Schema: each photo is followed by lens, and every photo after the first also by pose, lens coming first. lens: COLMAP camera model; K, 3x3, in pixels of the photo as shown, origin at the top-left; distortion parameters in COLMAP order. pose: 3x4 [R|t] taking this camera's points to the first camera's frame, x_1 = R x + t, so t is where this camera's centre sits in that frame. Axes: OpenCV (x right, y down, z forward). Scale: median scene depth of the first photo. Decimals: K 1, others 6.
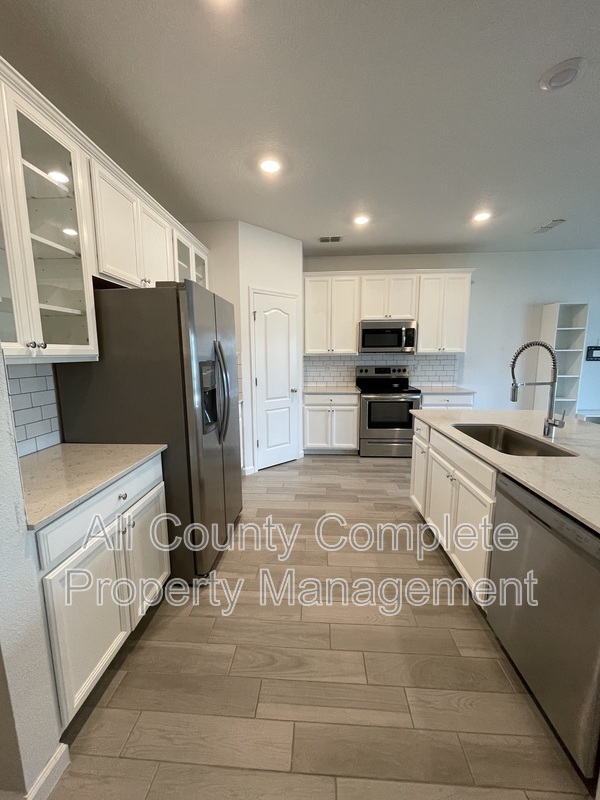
lens RADIAL K [[321.0, 0, 298.9], [0, 321.0, 398.2], [0, 0, 1]] dist [-0.000489, -0.000969]
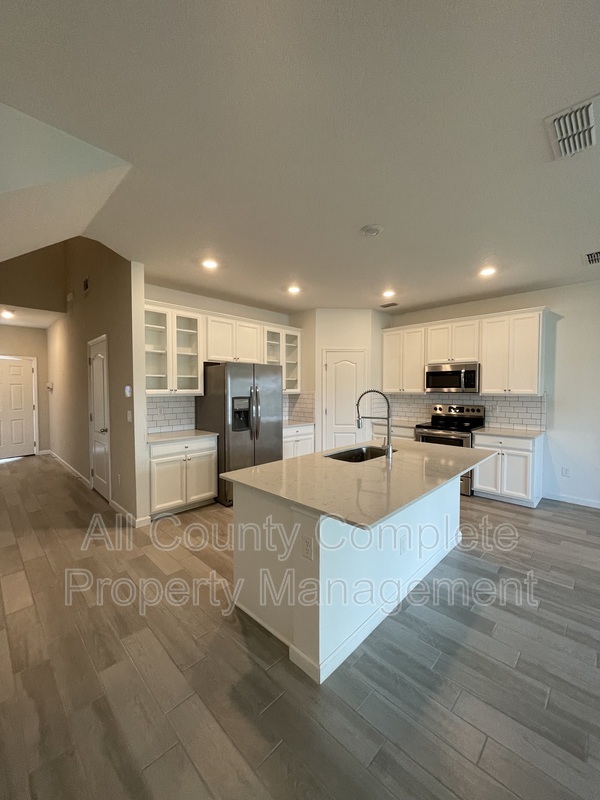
lens RADIAL K [[321.0, 0, 300.2], [0, 321.0, 398.9], [0, 0, 1]] dist [-0.000489, -0.000969]
pose [[0.758226, 0.029478, -0.651325, 0.639097], [-0.096758, 0.993003, -0.067697, 0.000767], [0.644772, 0.114350, 0.755773, -0.150426]]
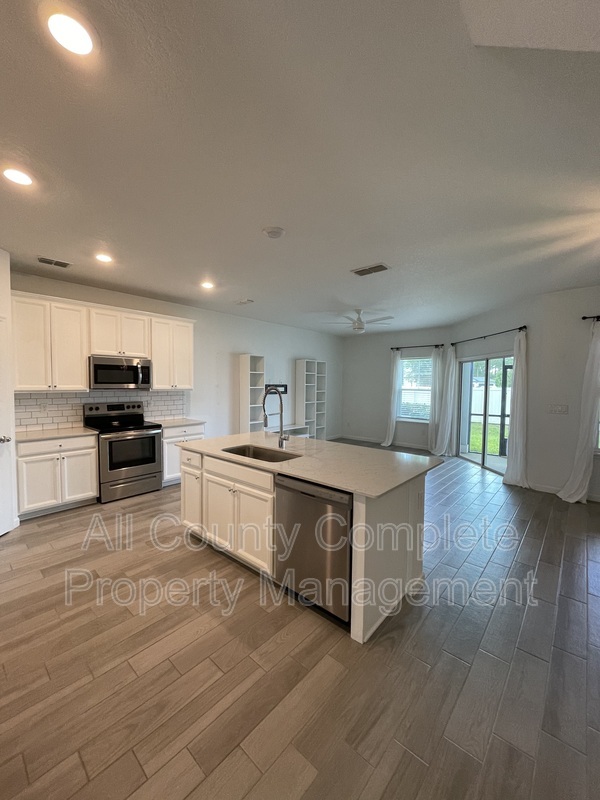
lens RADIAL K [[321.0, 0, 298.4], [0, 321.0, 397.1], [0, 0, 1]] dist [-0.000489, -0.000969]
pose [[0.617972, -0.022440, 0.785880, -0.177297], [0.099313, 0.993813, -0.049717, -0.016918], [-0.779902, 0.108771, 0.616377, -0.022576]]
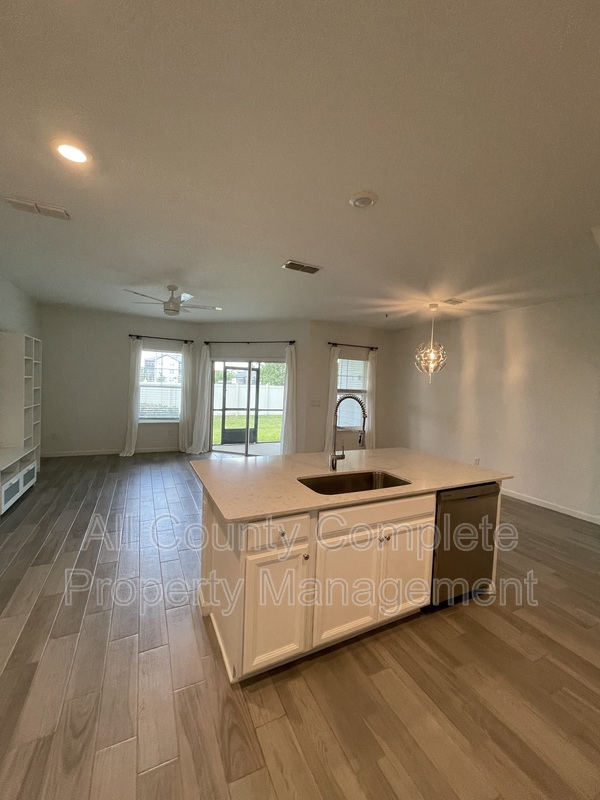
lens RADIAL K [[321.0, 0, 300.8], [0, 321.0, 396.1], [0, 0, 1]] dist [-0.000489, -0.000969]
pose [[-0.496636, -0.042112, 0.866937, -0.098796], [0.084985, 0.991664, 0.096855, -0.132697], [-0.863788, 0.121778, -0.488917, 0.768176]]
